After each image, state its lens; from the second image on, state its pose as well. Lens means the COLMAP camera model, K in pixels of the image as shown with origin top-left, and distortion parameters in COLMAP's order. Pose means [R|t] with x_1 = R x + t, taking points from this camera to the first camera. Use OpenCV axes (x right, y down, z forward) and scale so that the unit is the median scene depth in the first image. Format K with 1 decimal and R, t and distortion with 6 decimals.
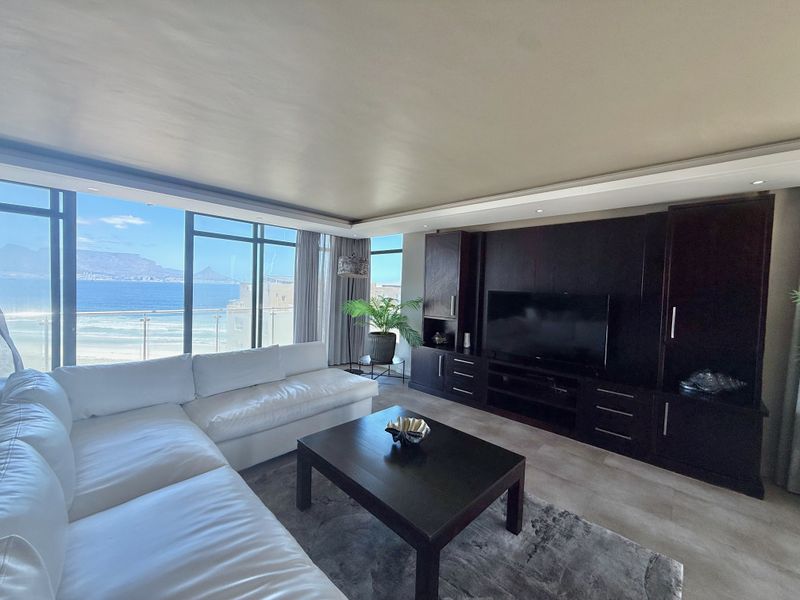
lens RADIAL K [[322.7, 0, 400.0], [0, 322.7, 300.0], [0, 0, 1]] dist [0.001937, 0.000252]
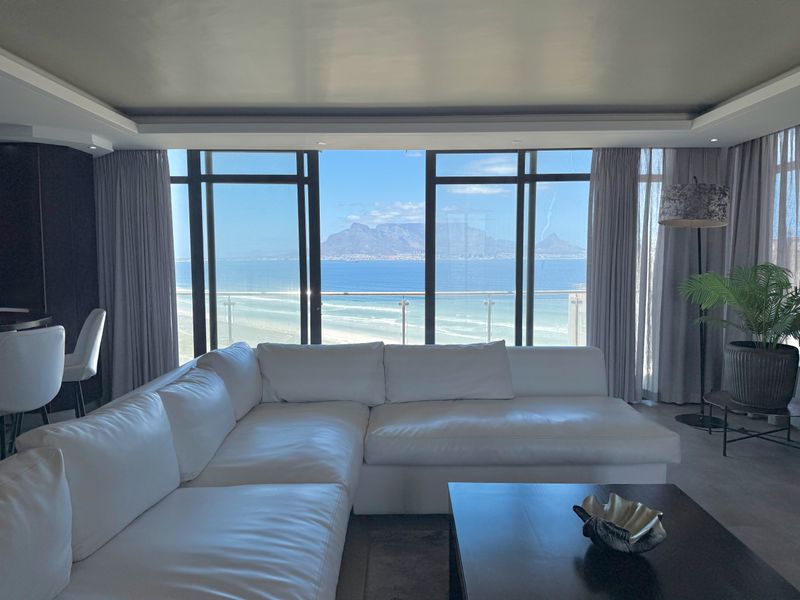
lens RADIAL K [[568.1, 0, 400.0], [0, 568.1, 300.0], [0, 0, 1]] dist [0.075917, -0.001792]
pose [[0.691177, 0.020742, -0.722387, 0.216766], [0.000654, 0.999570, 0.029326, 0.017741], [0.722685, -0.020742, 0.690866, 0.075917]]
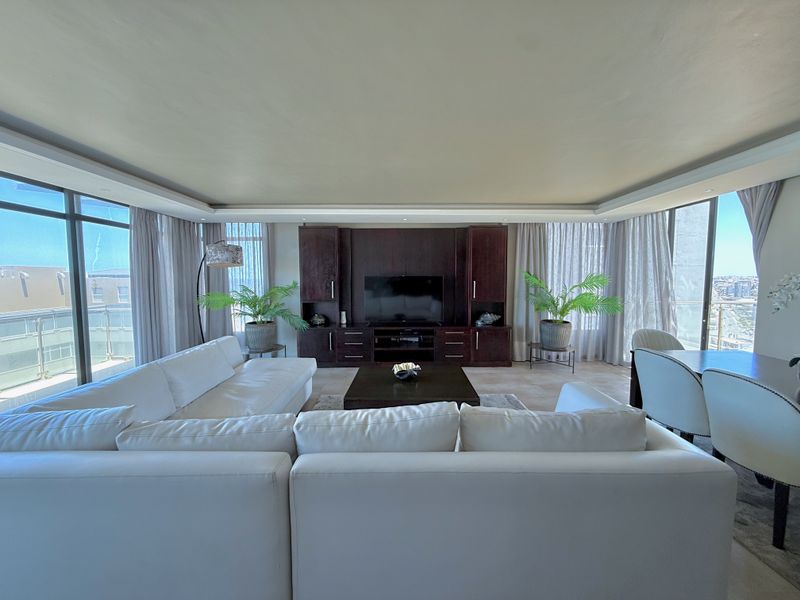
lens RADIAL K [[322.7, 0, 400.0], [0, 322.7, 300.0], [0, 0, 1]] dist [0.001937, 0.000252]
pose [[0.719119, -0.085440, 0.689614, -0.494467], [0.053378, 0.996272, 0.067772, -0.012603], [-0.692833, -0.011926, 0.720999, -0.027432]]
